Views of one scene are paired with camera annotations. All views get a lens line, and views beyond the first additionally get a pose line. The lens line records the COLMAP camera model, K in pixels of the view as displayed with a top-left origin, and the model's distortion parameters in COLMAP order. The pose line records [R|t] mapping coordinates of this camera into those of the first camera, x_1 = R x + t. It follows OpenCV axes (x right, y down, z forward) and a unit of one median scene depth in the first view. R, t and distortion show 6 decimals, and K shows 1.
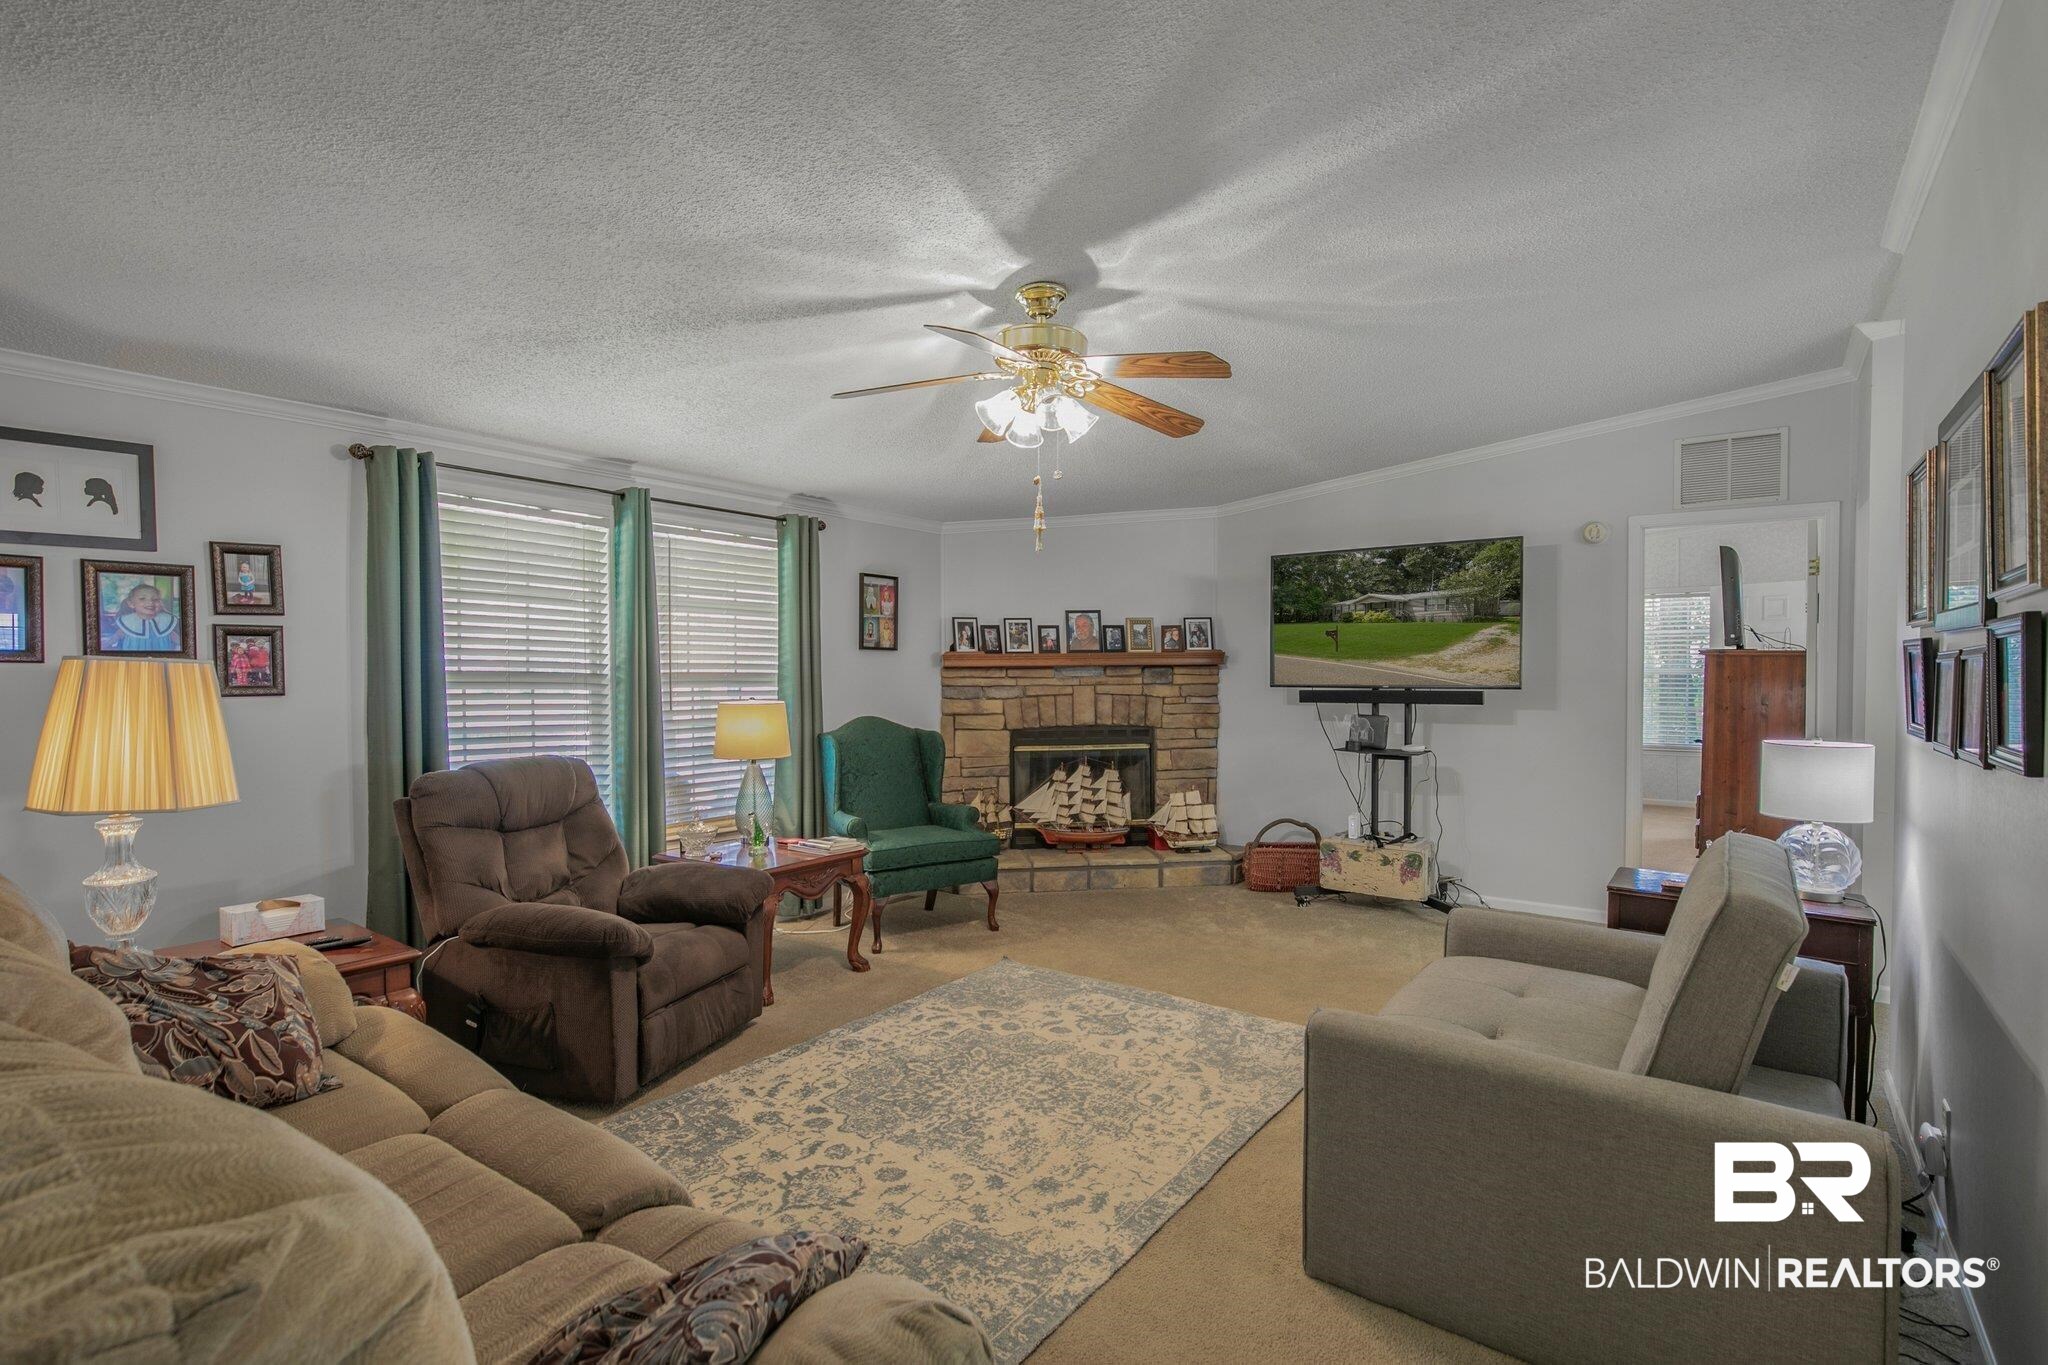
lens RADIAL K [[969.3, 0, 1023.1], [0, 969.3, 684.6], [0, 0, 1]] dist [-0.017539, 0.004010]
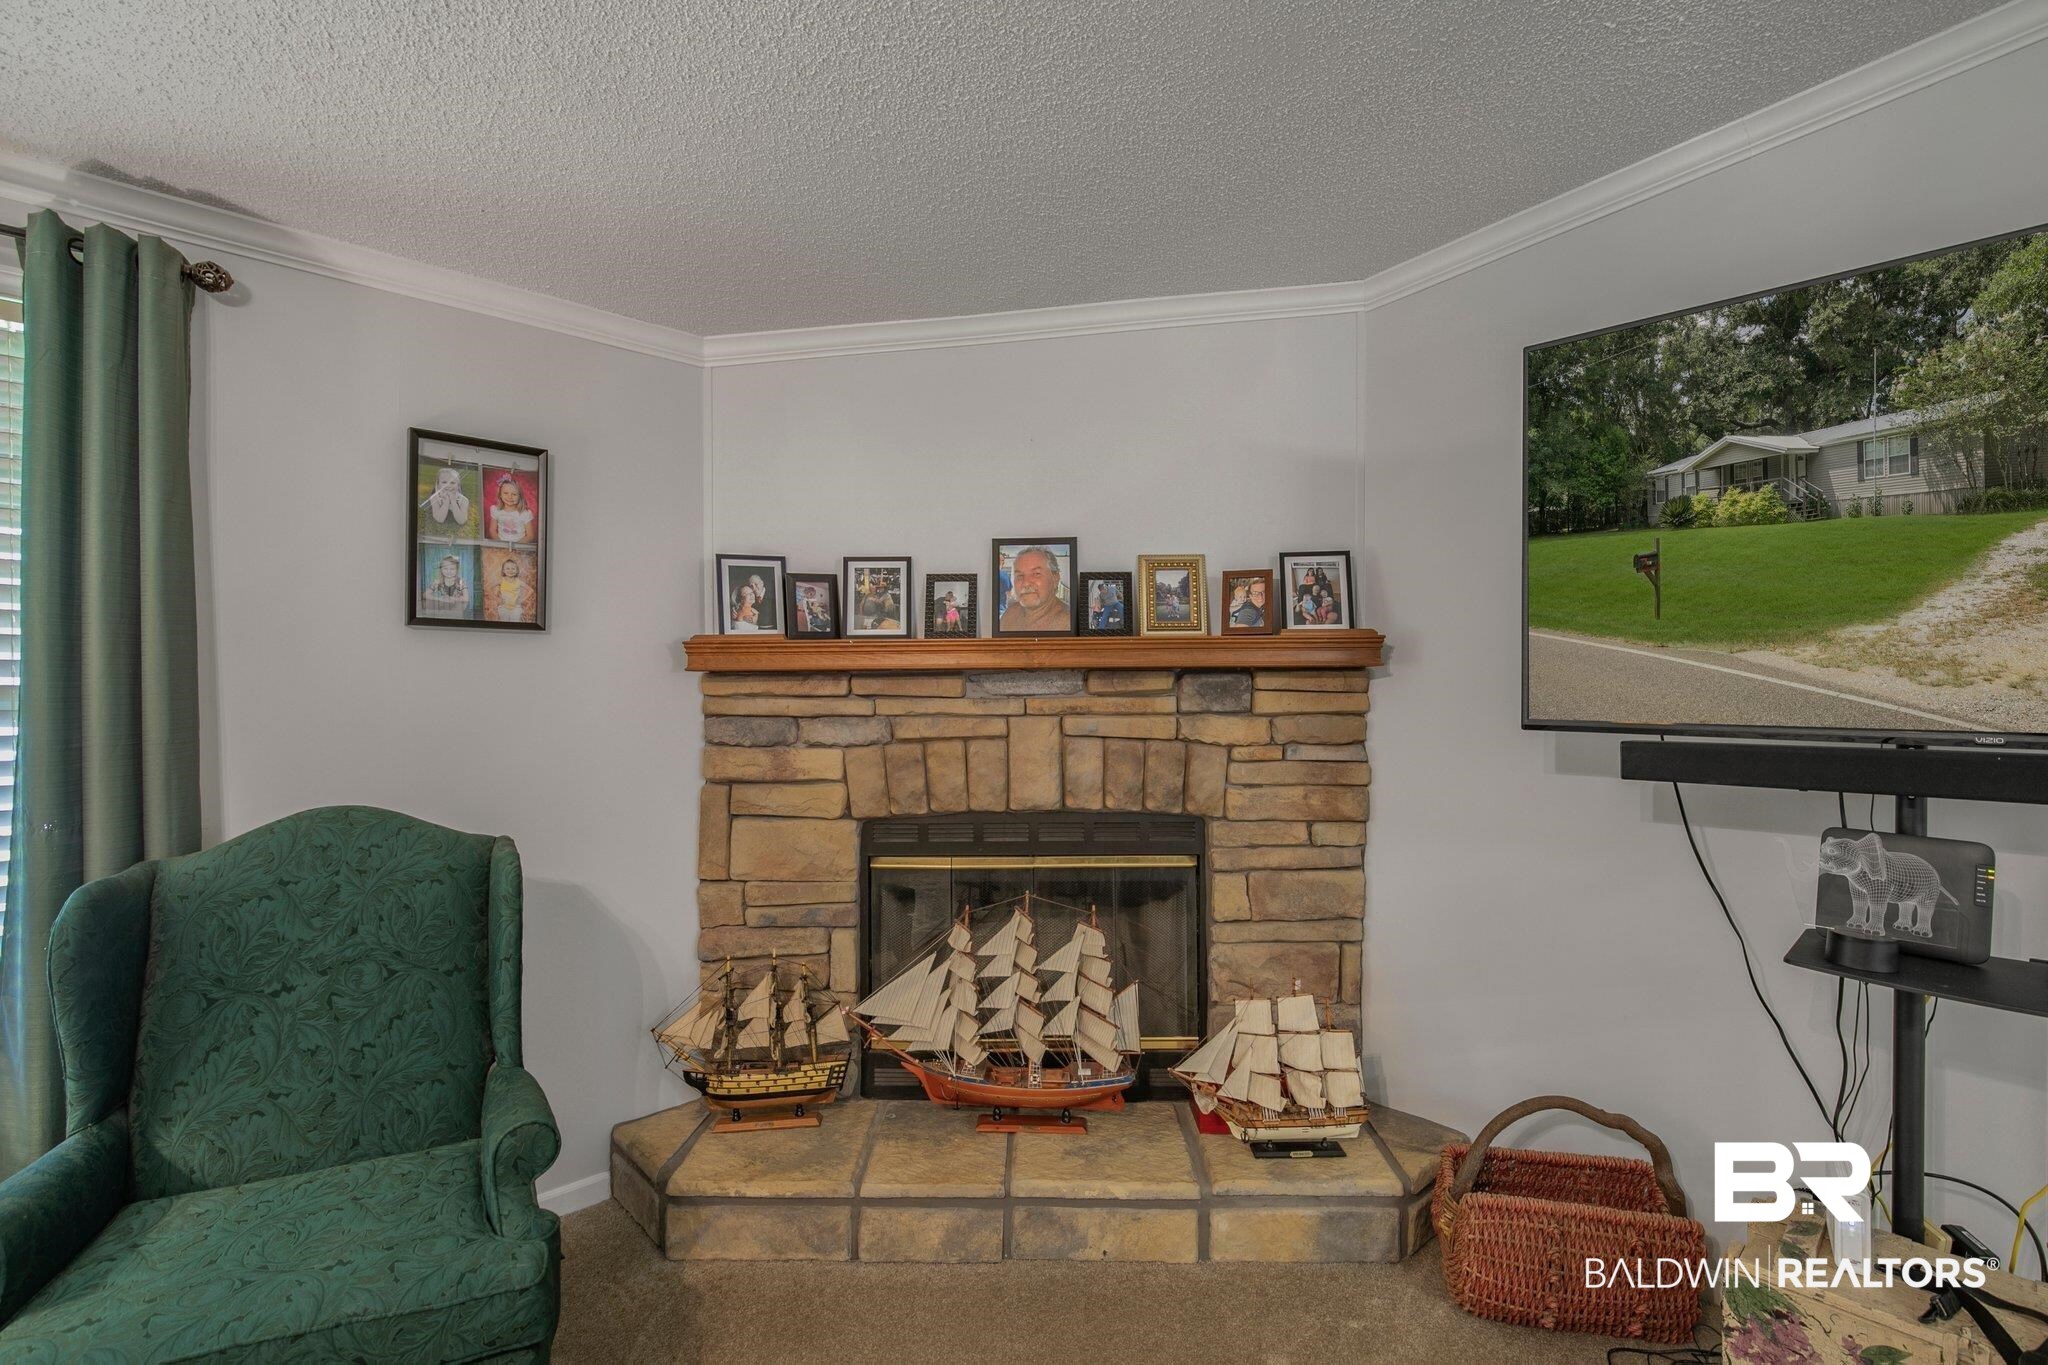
lens RADIAL K [[969.3, 0, 1030.9], [0, 969.3, 670.0], [0, 0, 1]] dist [-0.017539, 0.004010]
pose [[0.988757, 0.000991, -0.149529, 0.125696], [-0.004341, 0.999747, -0.022077, -0.009662], [0.149470, 0.022478, 0.988511, 0.590728]]
